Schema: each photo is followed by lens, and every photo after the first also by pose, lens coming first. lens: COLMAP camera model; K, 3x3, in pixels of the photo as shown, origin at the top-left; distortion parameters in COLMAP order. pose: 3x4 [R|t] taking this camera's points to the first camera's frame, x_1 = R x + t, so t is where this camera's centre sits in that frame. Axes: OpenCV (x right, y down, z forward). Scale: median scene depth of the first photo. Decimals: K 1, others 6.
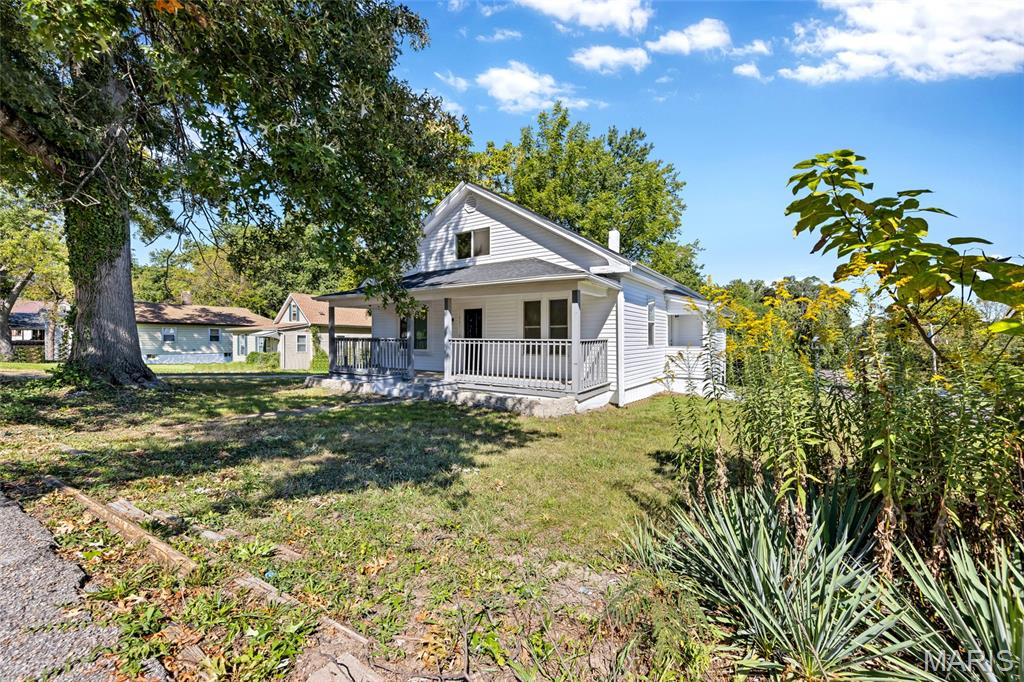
lens RADIAL K [[411.2, 0, 512.0], [0, 411.2, 341.0], [0, 0, 1]] dist [-0.000412, -0.000021]
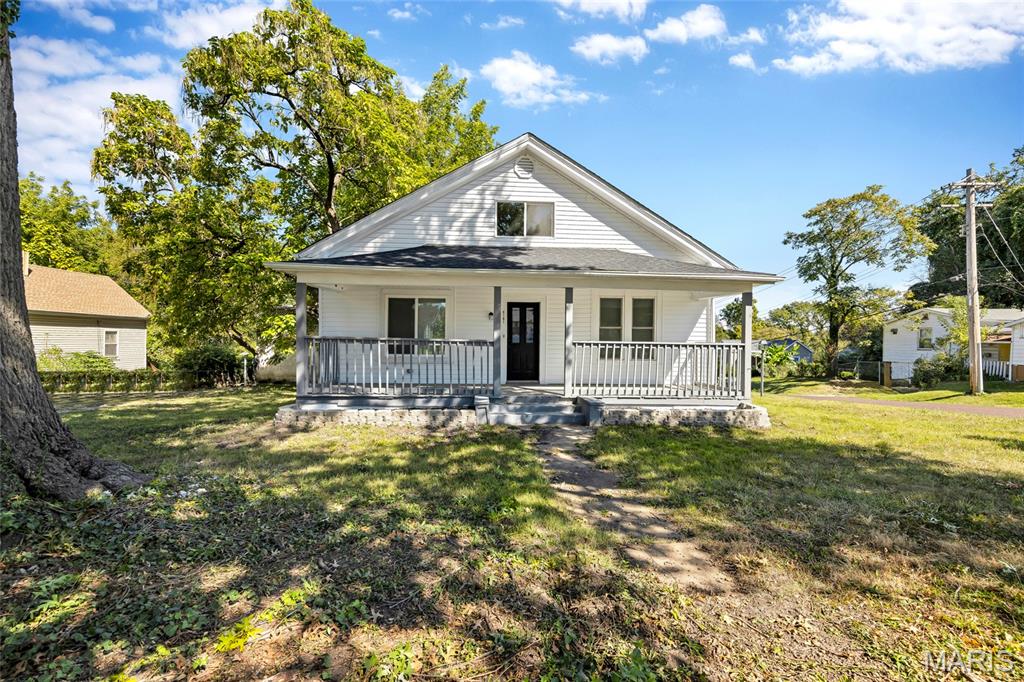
lens RADIAL K [[427.2, 0, 512.0], [0, 427.2, 341.0], [0, 0, 1]] dist [0.000478, -0.000011]
pose [[0.787947, 0.001639, 0.615741, -0.662213], [-0.006103, 0.999968, 0.005148, -0.008990], [-0.615713, -0.007814, 0.787932, 0.401635]]
